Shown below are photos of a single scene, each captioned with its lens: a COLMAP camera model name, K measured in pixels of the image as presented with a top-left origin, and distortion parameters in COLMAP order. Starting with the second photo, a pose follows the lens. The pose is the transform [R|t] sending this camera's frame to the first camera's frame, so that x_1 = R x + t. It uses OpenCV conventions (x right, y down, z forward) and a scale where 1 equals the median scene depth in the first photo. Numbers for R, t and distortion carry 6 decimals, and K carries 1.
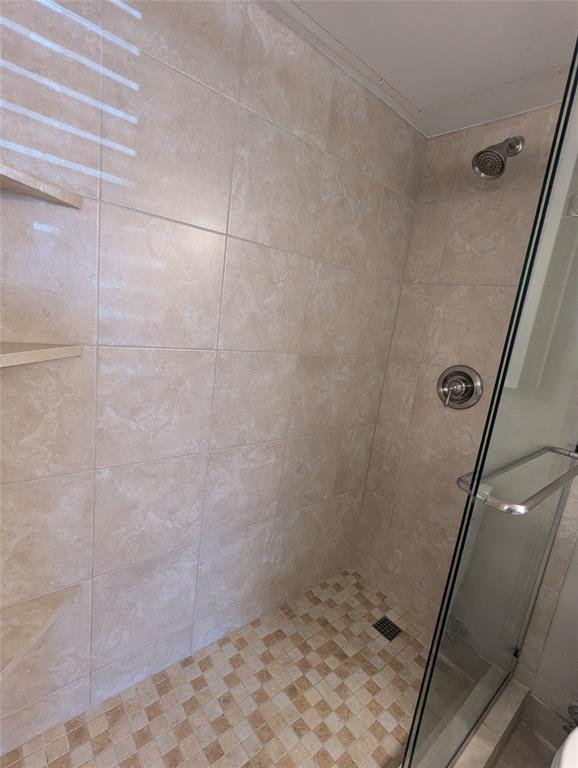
lens RADIAL K [[365.6, 0, 290.5], [0, 365.6, 385.1], [0, 0, 1]] dist [-0.001681, 0.004384]
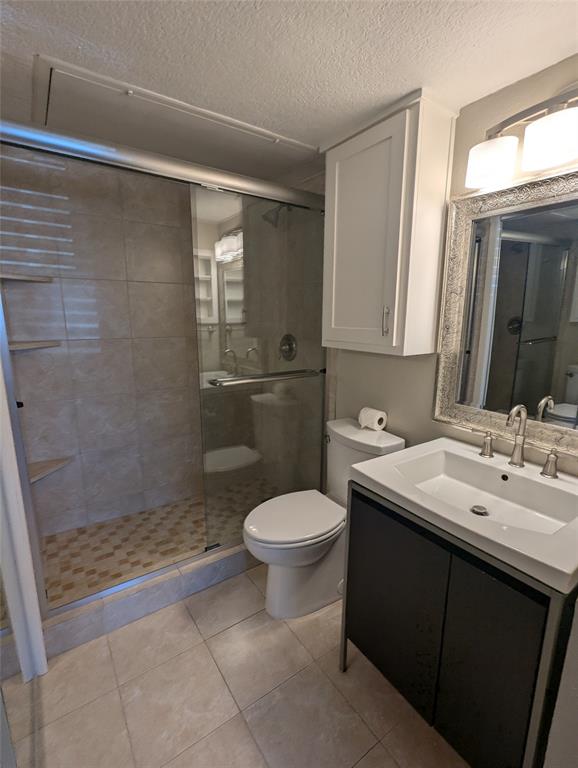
lens RADIAL K [[365.6, 0, 288.7], [0, 365.6, 385.2], [0, 0, 1]] dist [-0.001681, 0.004384]
pose [[0.989049, -0.097176, -0.111081, 0.807007], [0.096572, 0.995267, -0.010812, 0.249544], [0.111606, -0.000034, 0.993753, -0.835056]]
